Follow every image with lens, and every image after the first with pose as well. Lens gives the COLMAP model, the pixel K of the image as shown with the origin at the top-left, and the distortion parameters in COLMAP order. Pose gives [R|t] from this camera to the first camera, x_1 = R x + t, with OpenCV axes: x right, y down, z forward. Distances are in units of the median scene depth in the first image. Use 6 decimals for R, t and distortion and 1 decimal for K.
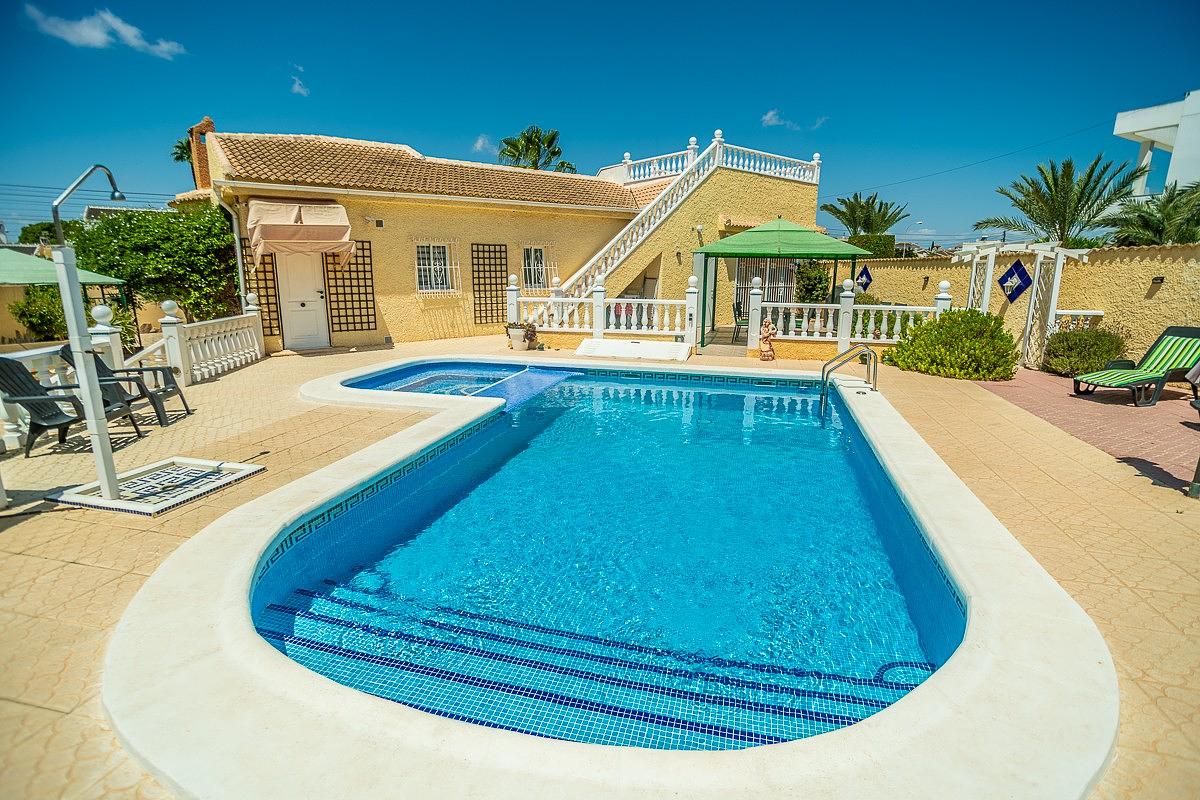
lens RADIAL K [[581.6, 0, 600.0], [0, 581.6, 400.0], [0, 0, 1]] dist [-0.079409, 0.044620]
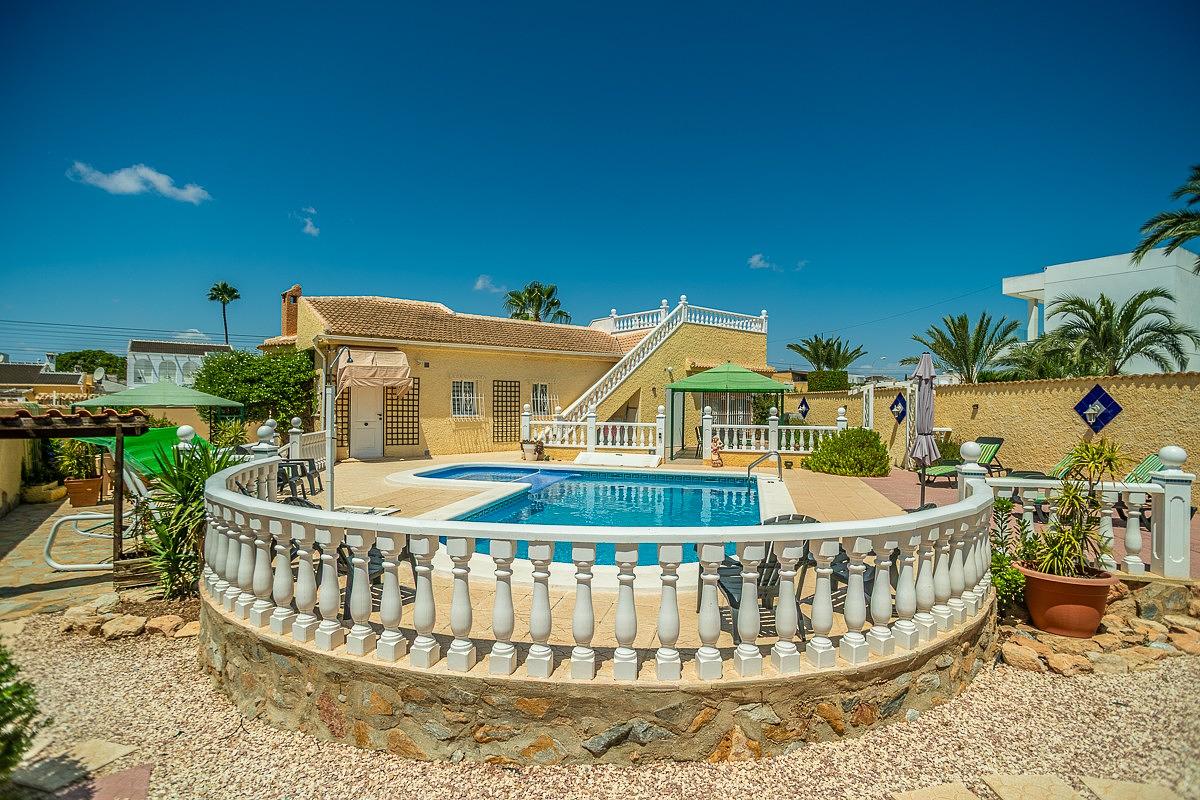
lens RADIAL K [[581.6, 0, 600.0], [0, 581.6, 400.0], [0, 0, 1]] dist [-0.079409, 0.044620]
pose [[0.999837, 0.004938, 0.017342, -0.005479], [-0.000961, 0.974999, -0.222207, 0.068504], [-0.018005, 0.222154, 0.974845, -0.296037]]
